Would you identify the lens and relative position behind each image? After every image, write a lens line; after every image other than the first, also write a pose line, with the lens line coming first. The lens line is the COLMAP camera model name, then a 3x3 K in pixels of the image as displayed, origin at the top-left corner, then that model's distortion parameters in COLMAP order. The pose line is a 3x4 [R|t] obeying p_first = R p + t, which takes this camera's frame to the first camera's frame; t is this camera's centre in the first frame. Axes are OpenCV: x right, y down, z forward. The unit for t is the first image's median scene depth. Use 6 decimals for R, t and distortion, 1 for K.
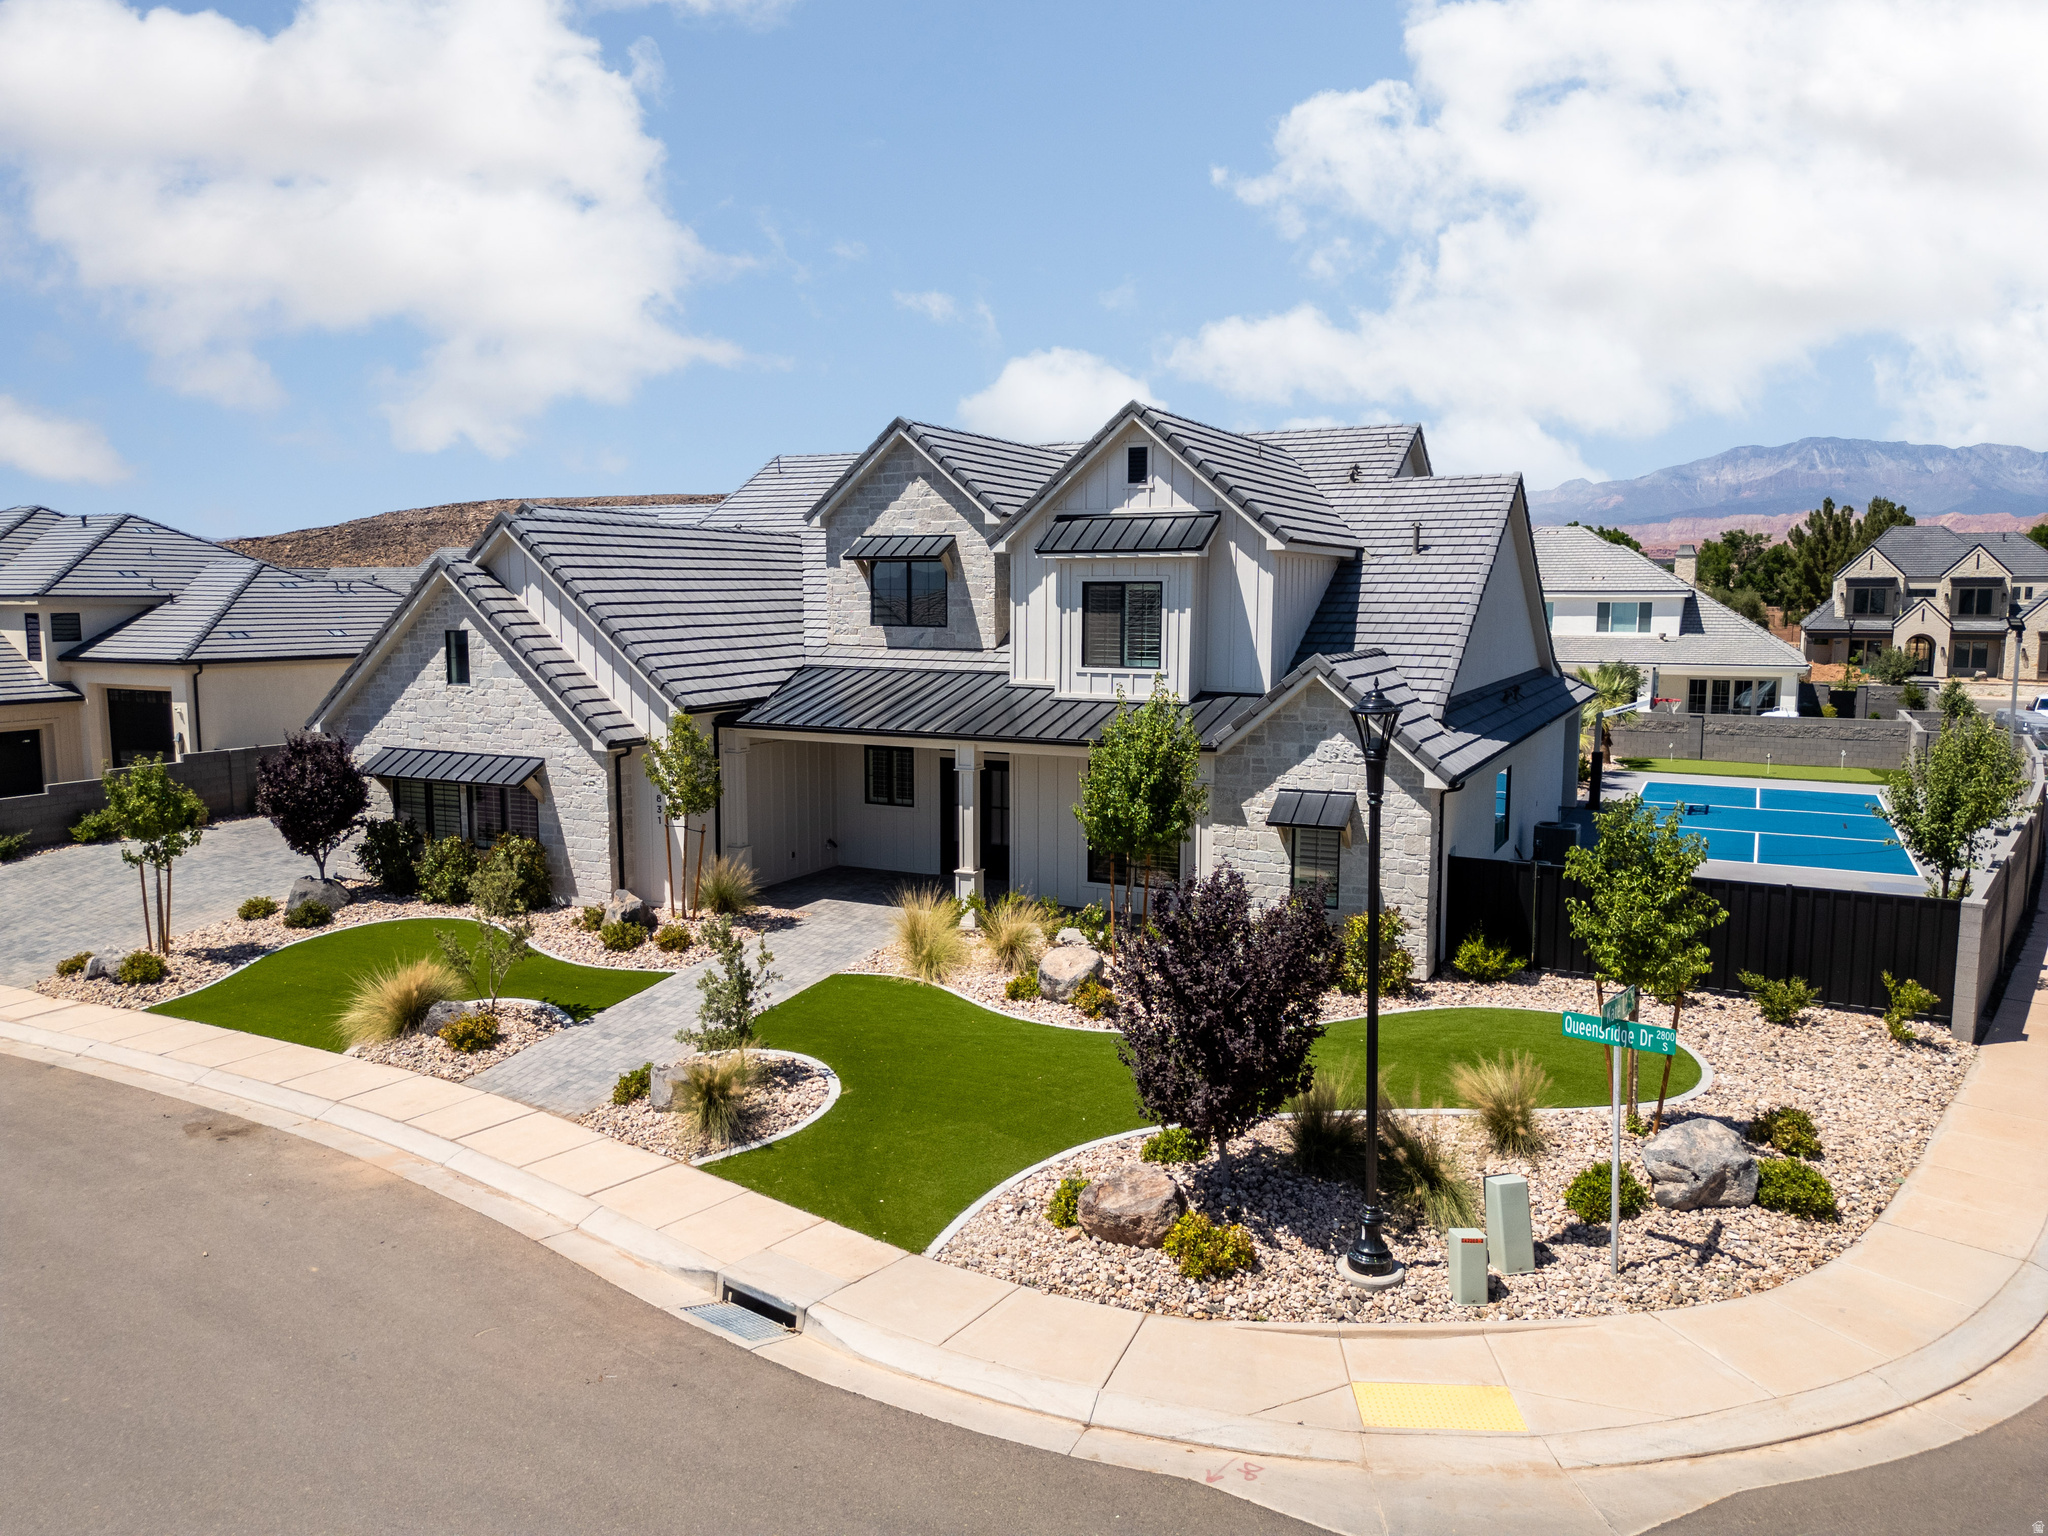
lens RADIAL K [[1440.7, 0, 1025.7], [0, 1440.7, 770.6], [0, 0, 1]] dist [0.066297, -0.062308]
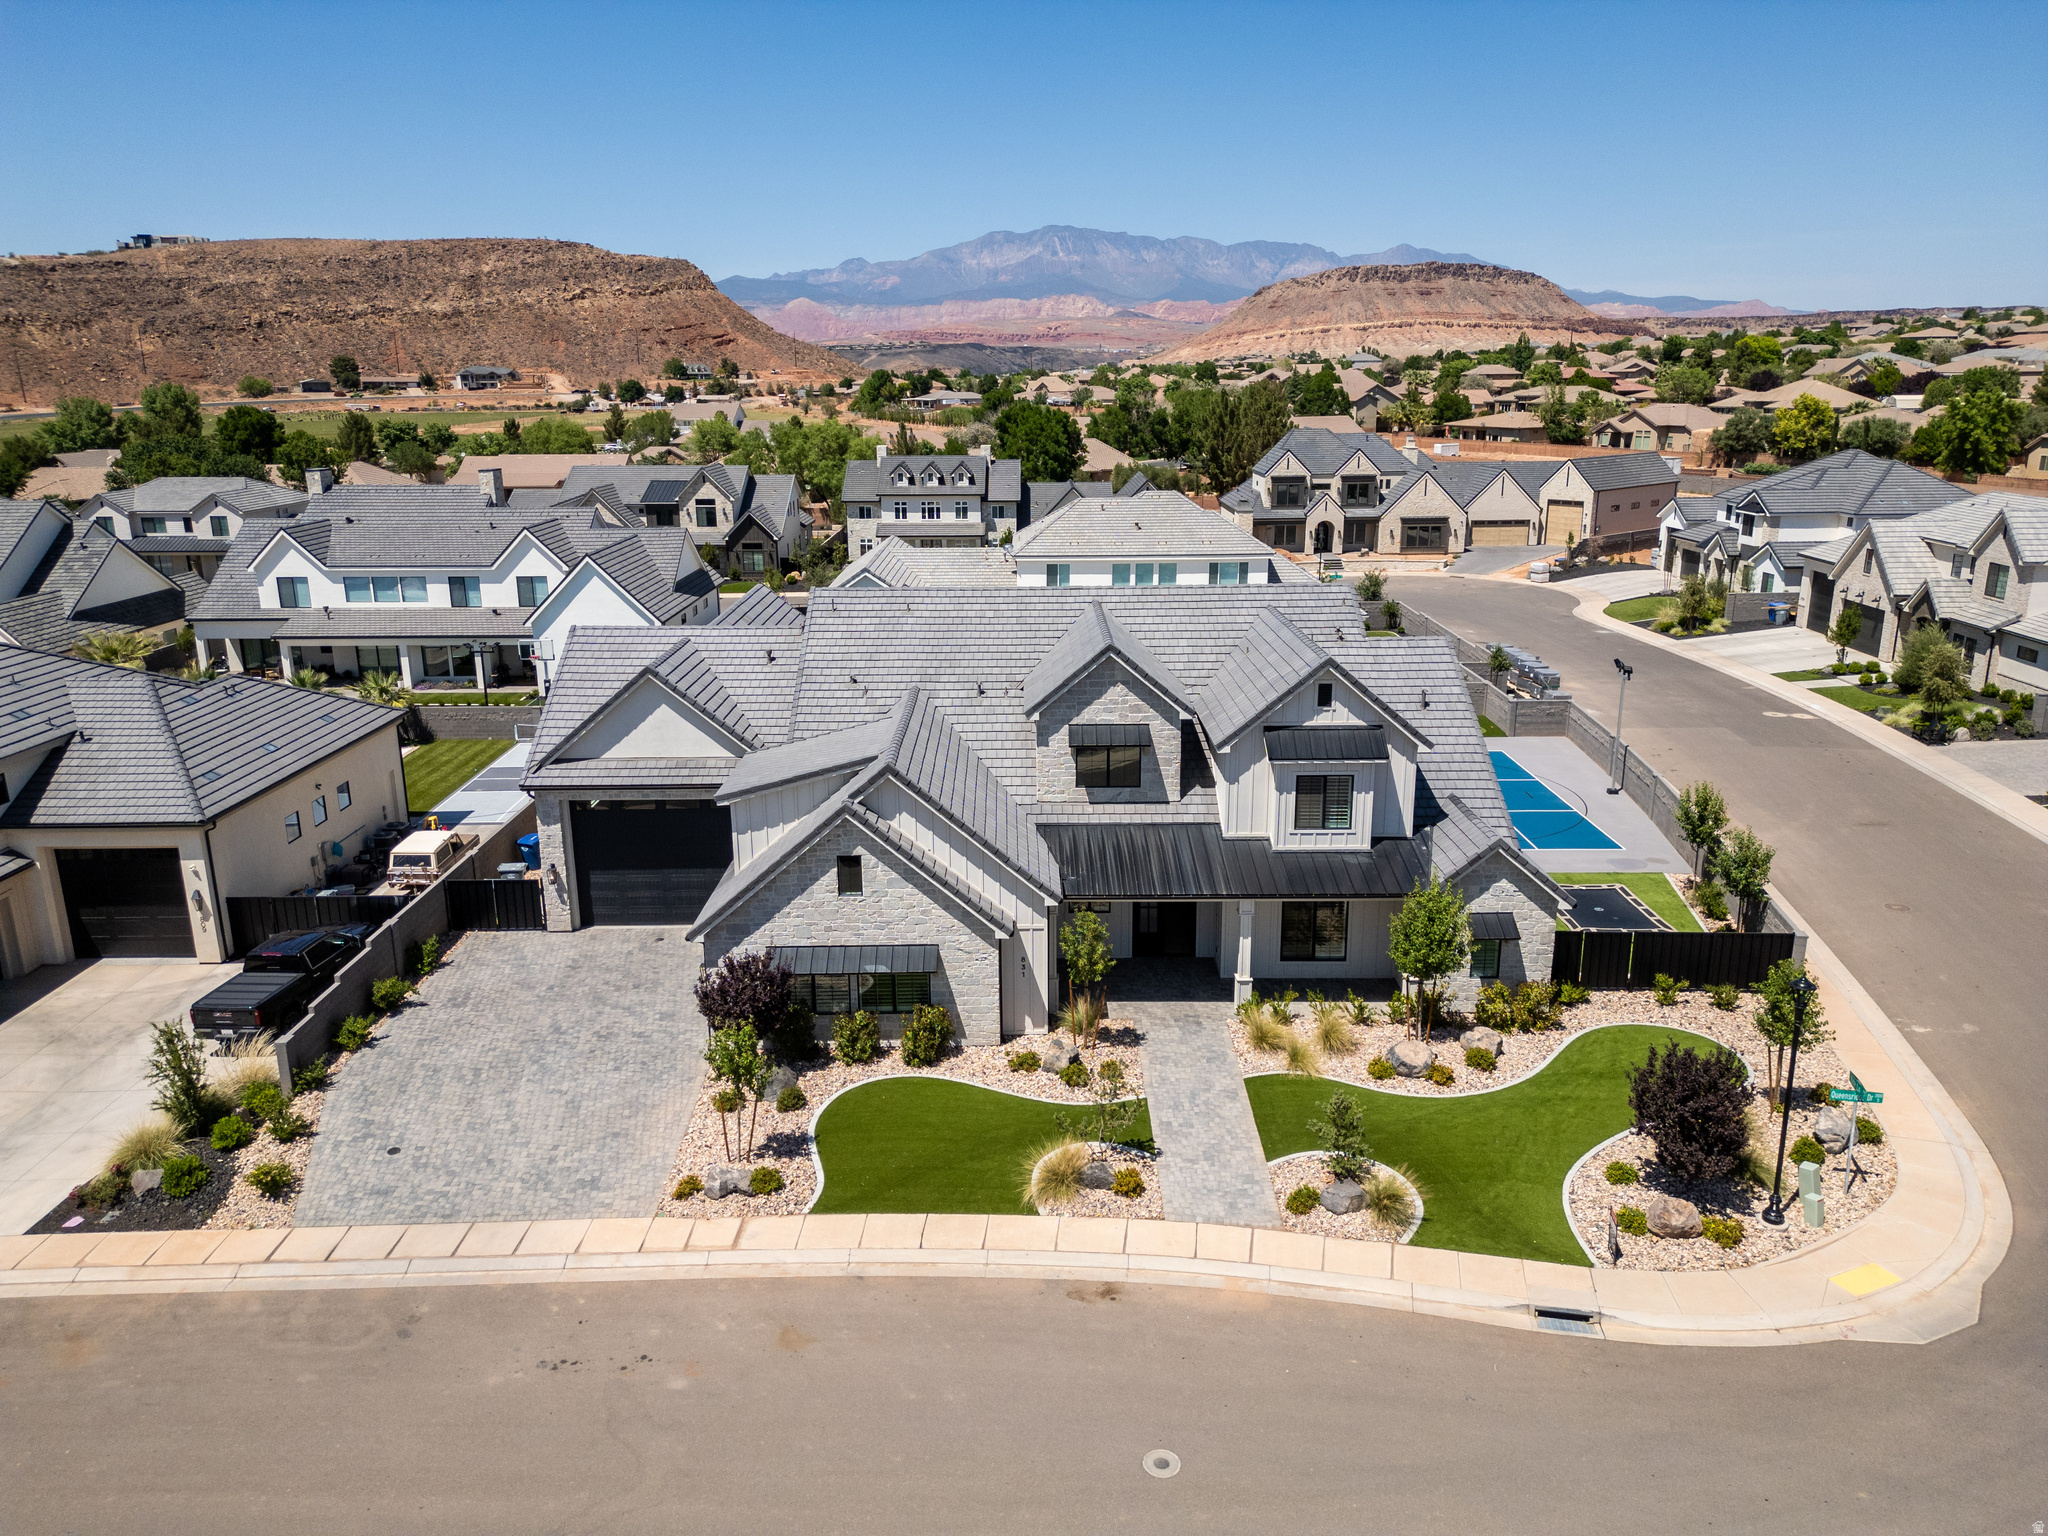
lens RADIAL K [[1437.8, 0, 1025.7], [0, 1437.8, 761.4], [0, 0, 1]] dist [0.071540, -0.068852]
pose [[0.893038, -0.125528, 0.432118, -0.855664], [0.064320, 0.986050, 0.153517, -0.393109], [-0.445361, -0.109302, 0.888655, -0.200138]]
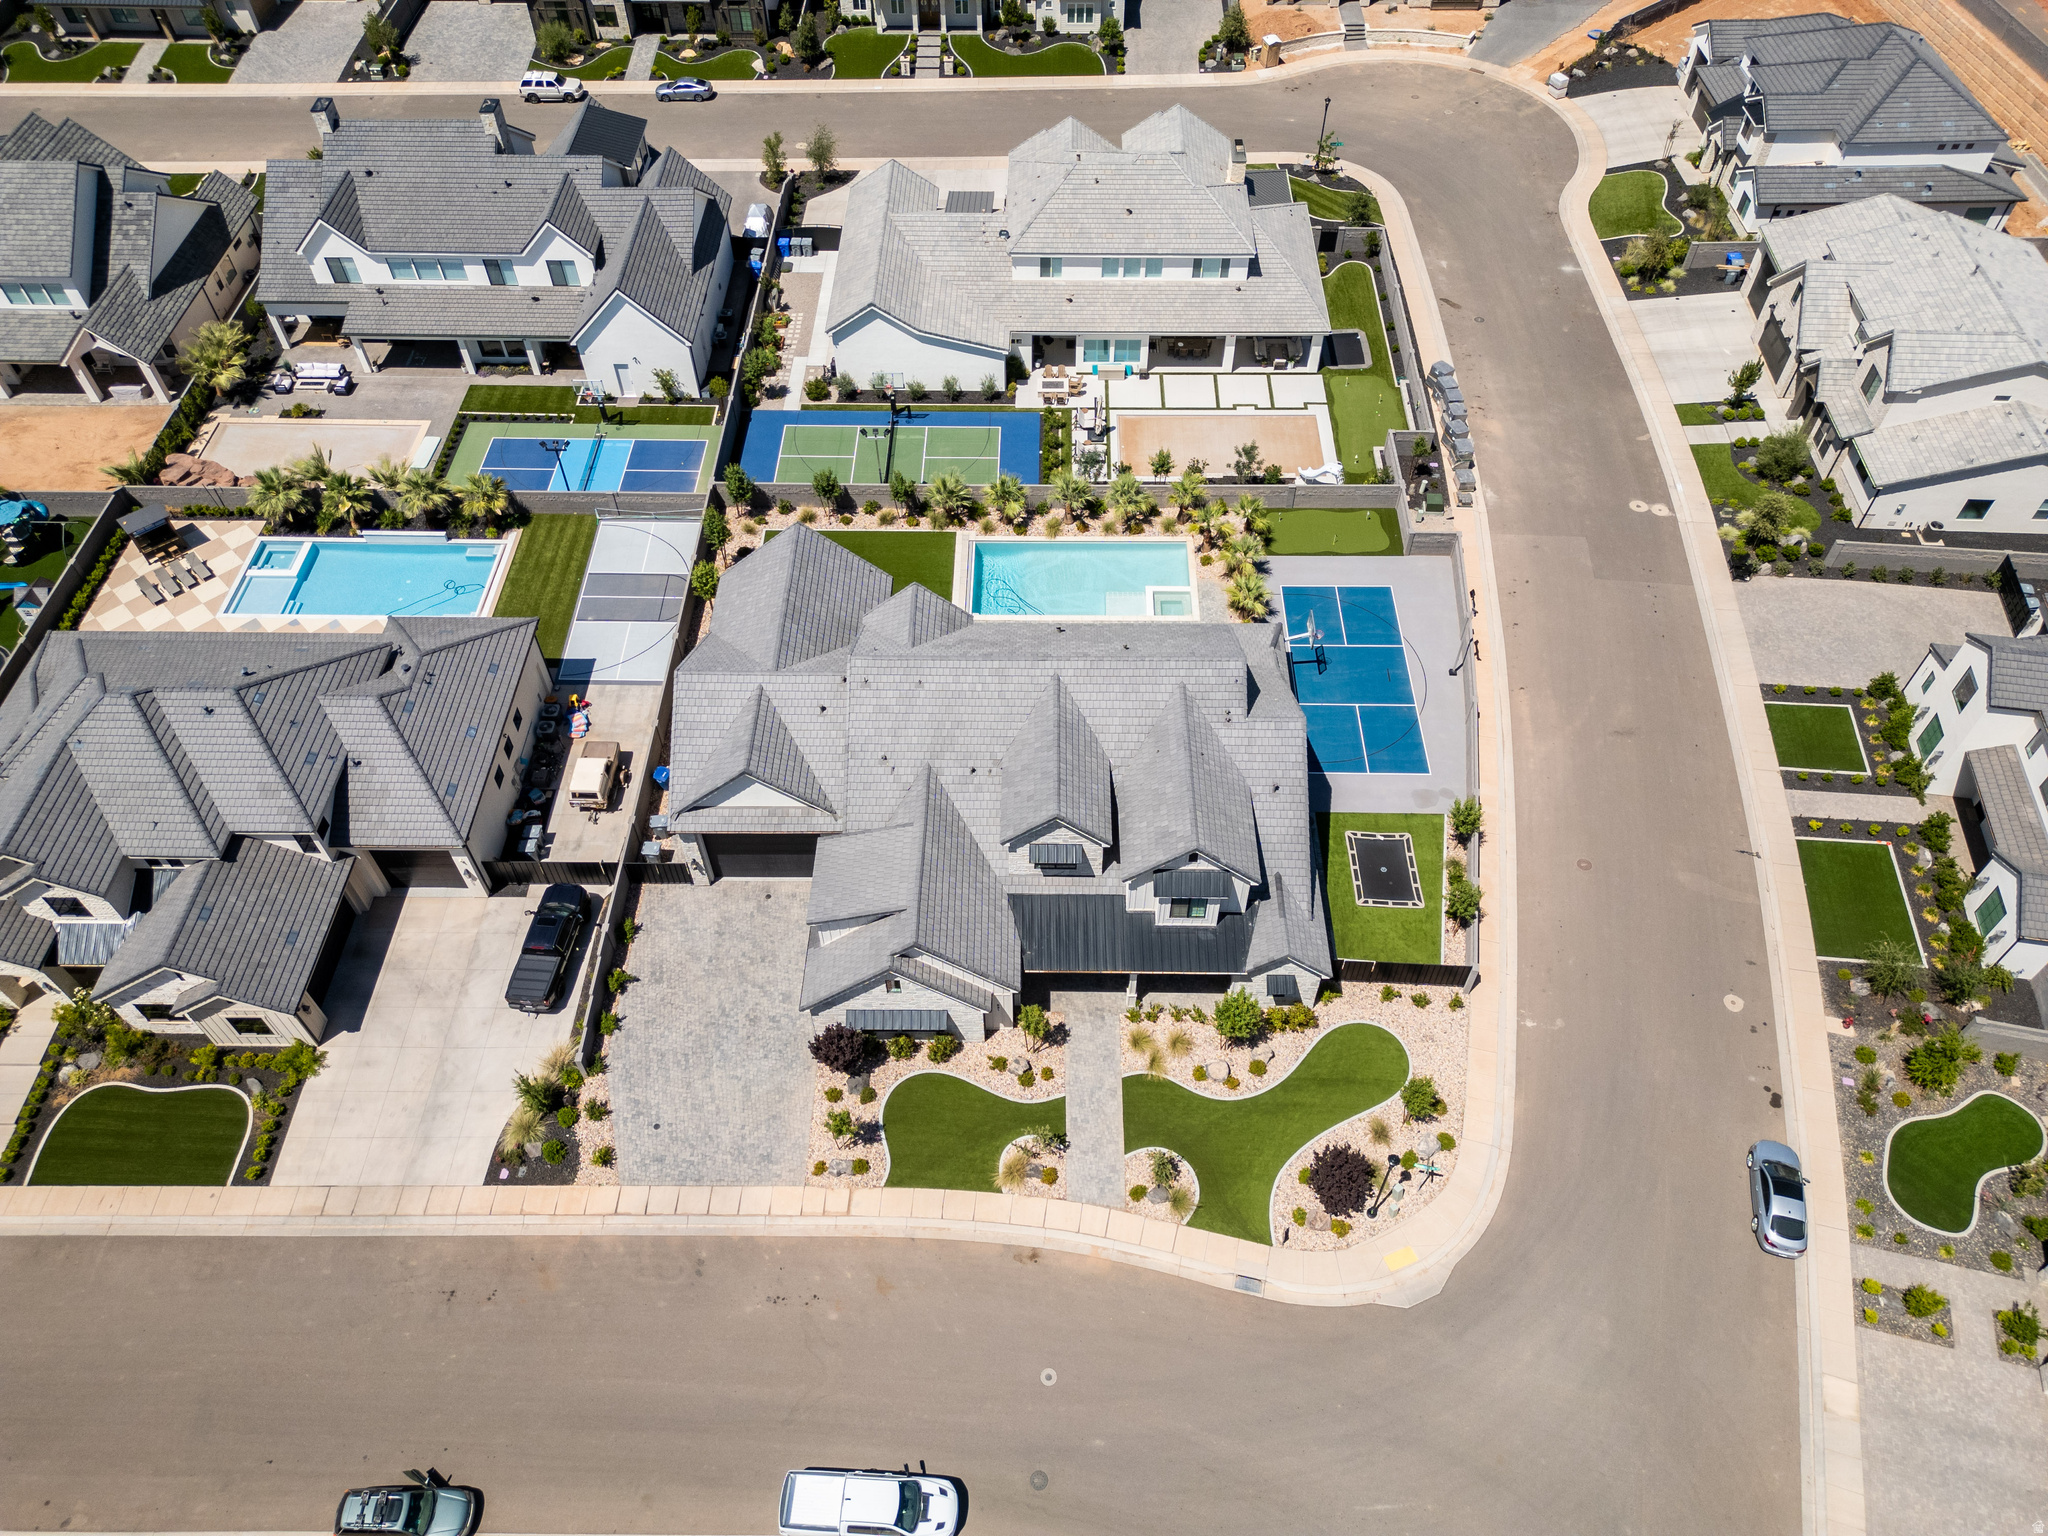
lens RADIAL K [[1437.8, 0, 1025.7], [0, 1437.8, 761.4], [0, 0, 1]] dist [0.071540, -0.068852]
pose [[0.899562, -0.340453, 0.273643, -0.743114], [0.060262, 0.717224, 0.694232, -1.937837], [-0.432617, -0.608015, 0.665703, -0.324358]]
